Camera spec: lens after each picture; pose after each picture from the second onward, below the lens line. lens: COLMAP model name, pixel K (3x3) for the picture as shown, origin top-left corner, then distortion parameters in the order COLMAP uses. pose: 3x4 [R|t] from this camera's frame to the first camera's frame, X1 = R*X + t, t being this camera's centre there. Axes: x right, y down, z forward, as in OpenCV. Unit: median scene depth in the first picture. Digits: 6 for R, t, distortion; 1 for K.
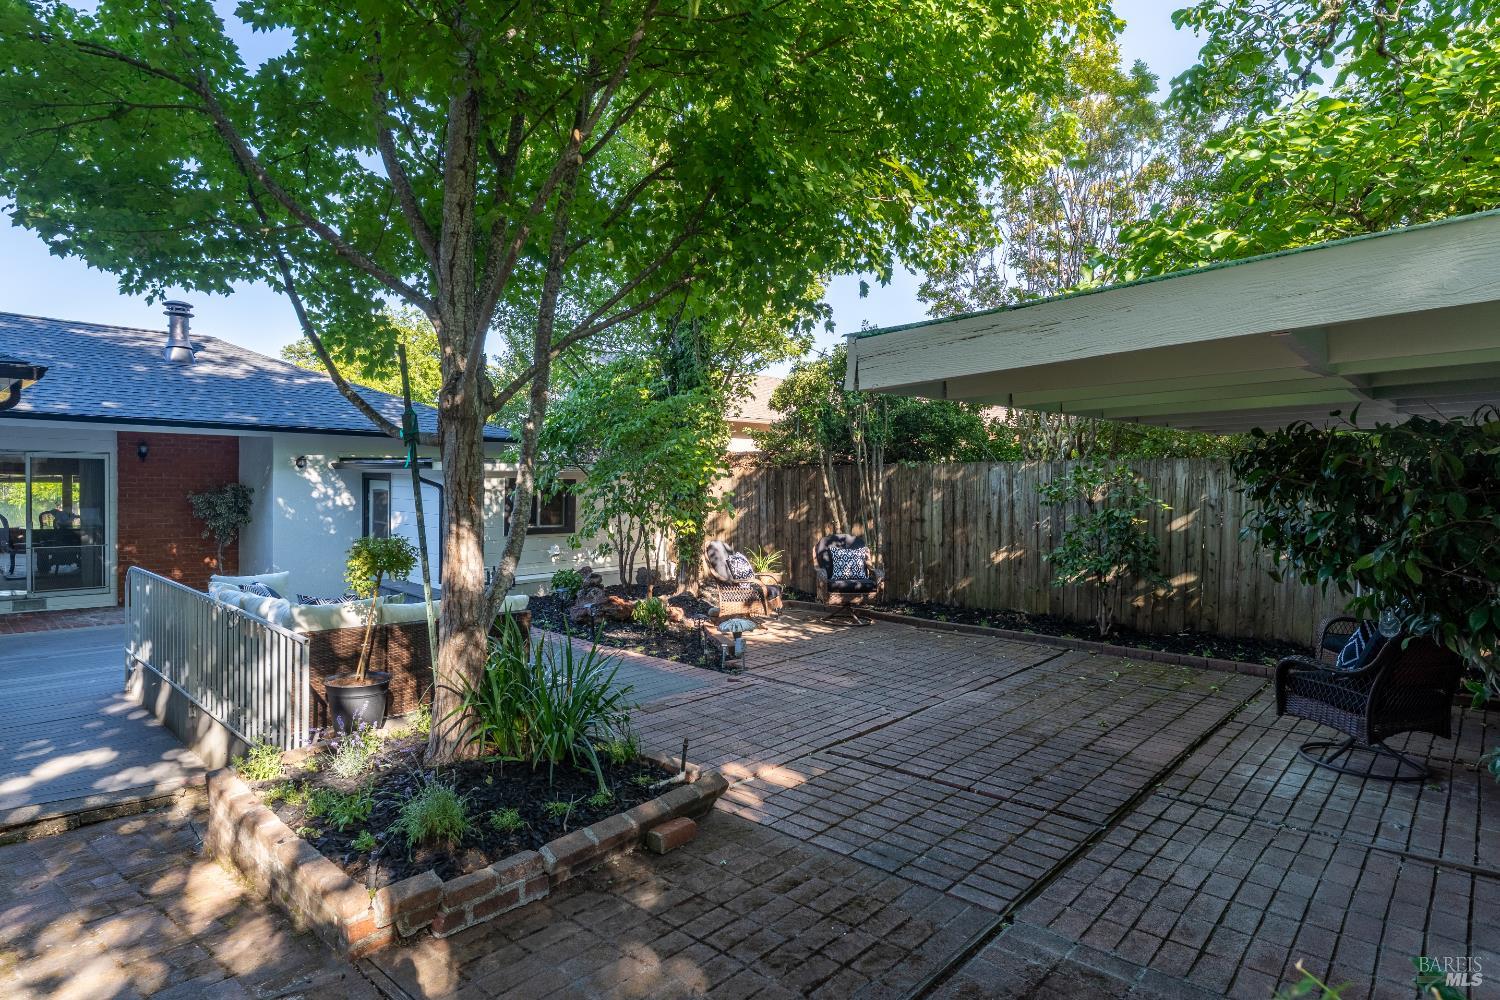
lens RADIAL K [[804.4, 0, 722.3], [0, 804.4, 461.8], [0, 0, 1]] dist [-0.004562, -0.002320]
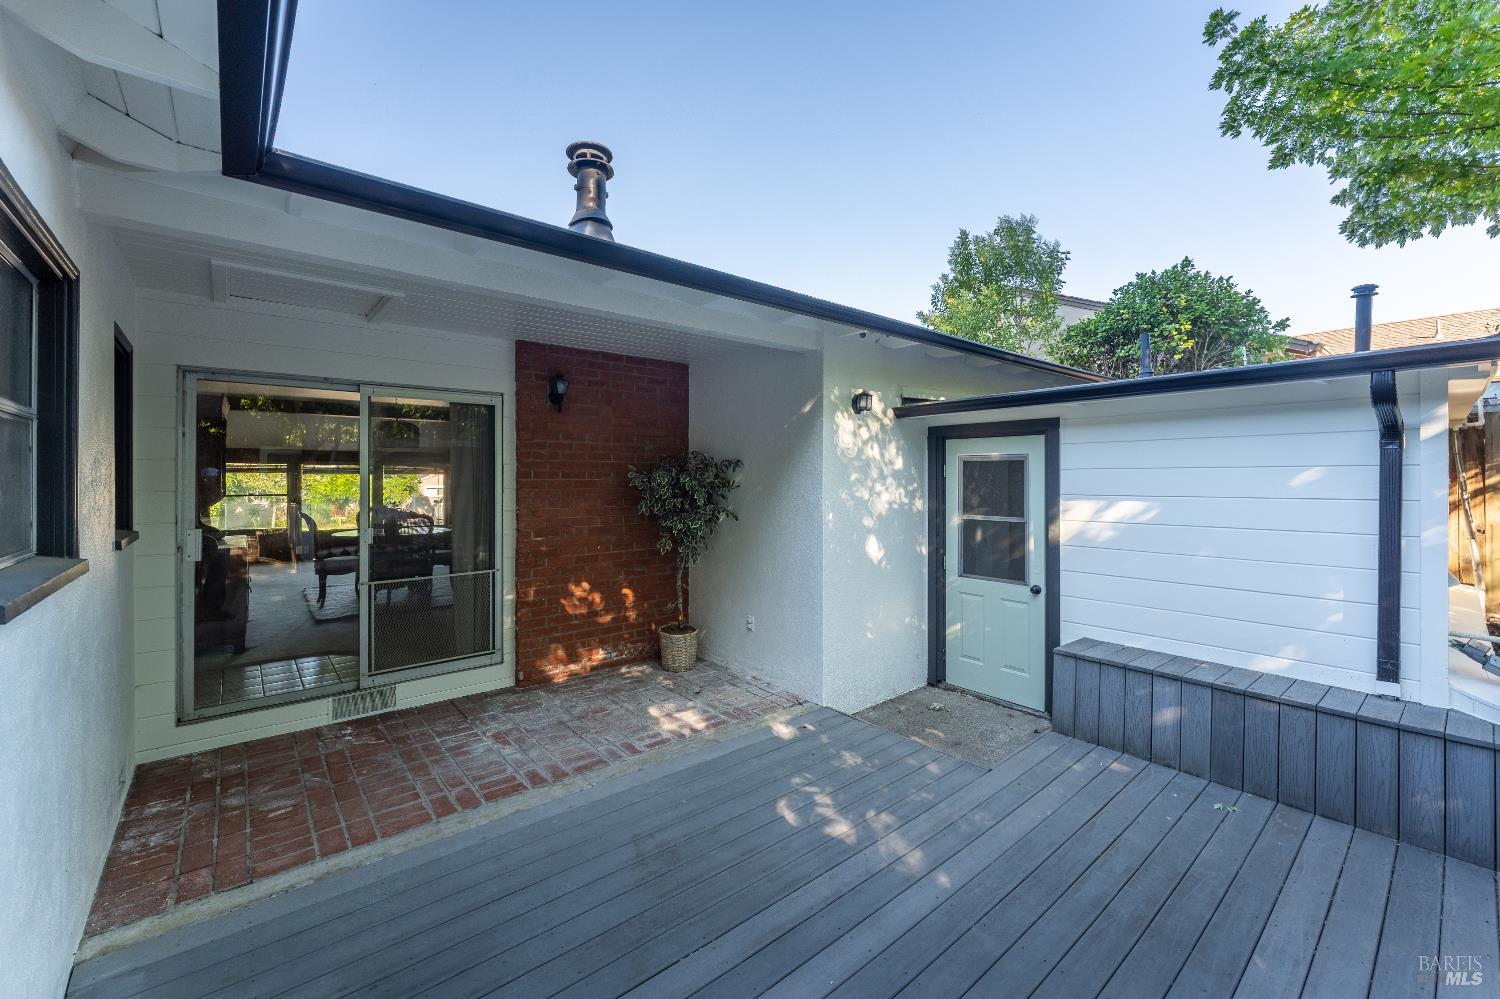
lens RADIAL K [[618.5, 0, 764.2], [0, 618.5, 440.8], [0, 0, 1]] dist [-0.000774, 0.000013]
pose [[0.995192, -0.026818, -0.094204, -0.675150], [0.023118, 0.998926, -0.040151, 0.048625], [0.095180, 0.037781, 0.994743, 0.744712]]
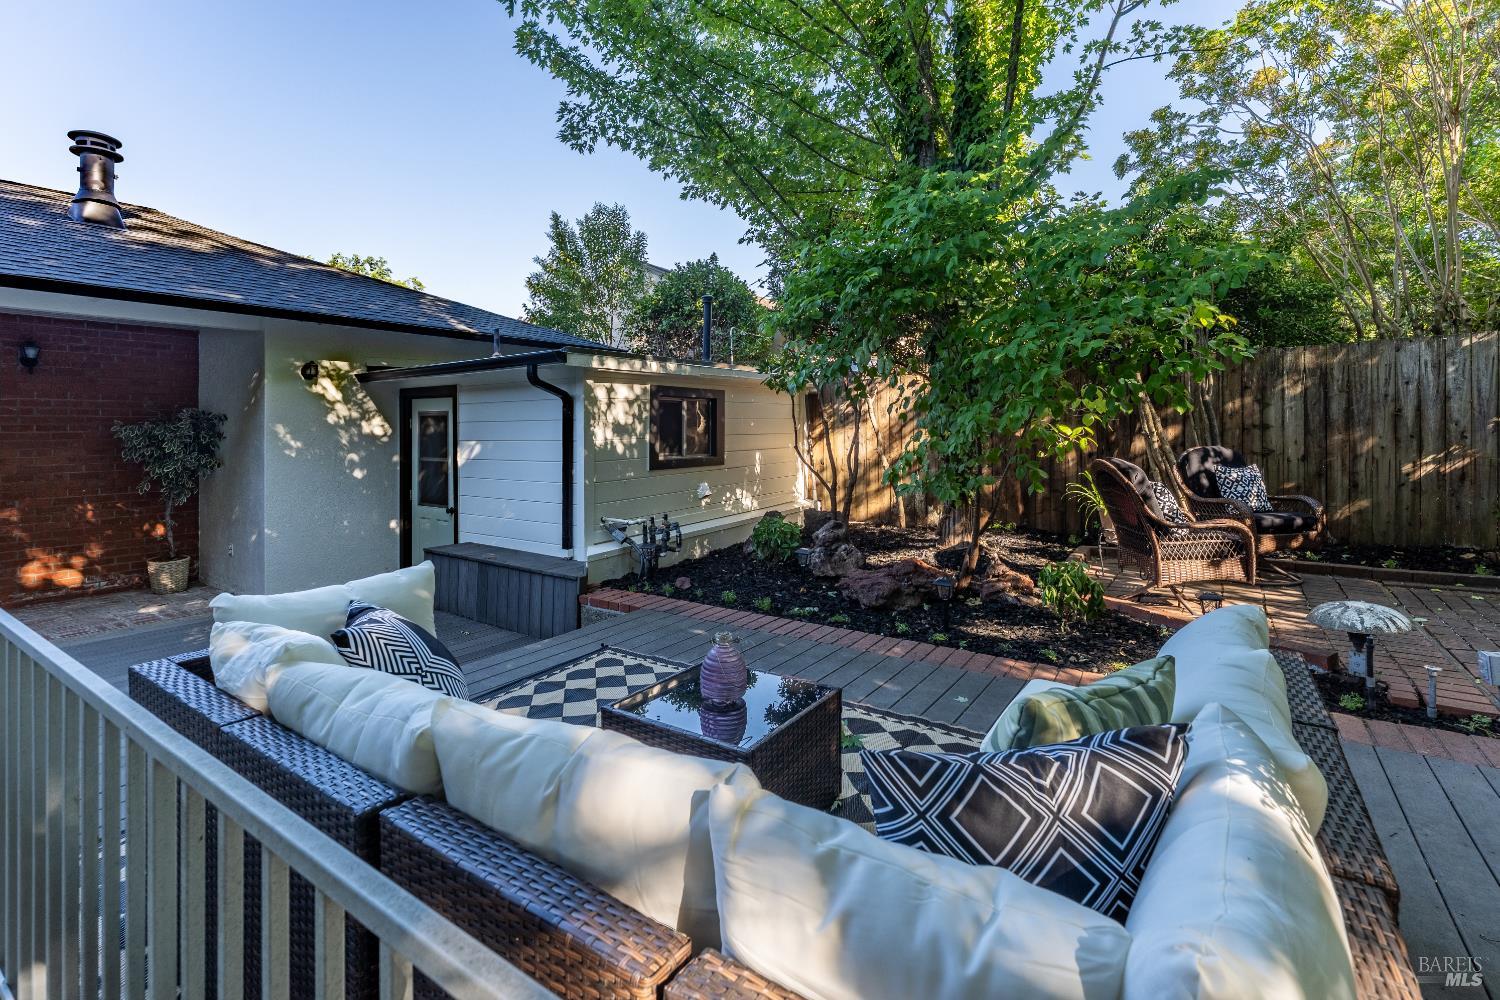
lens RADIAL K [[683.9, 0, 749.2], [0, 683.9, 391.3], [0, 0, 1]] dist [0.000804, 0.000887]
pose [[0.986578, -0.015985, 0.162505, -0.320615], [0.021145, 0.999324, -0.030074, 0.051660], [-0.161914, 0.033107, 0.986249, 0.478859]]
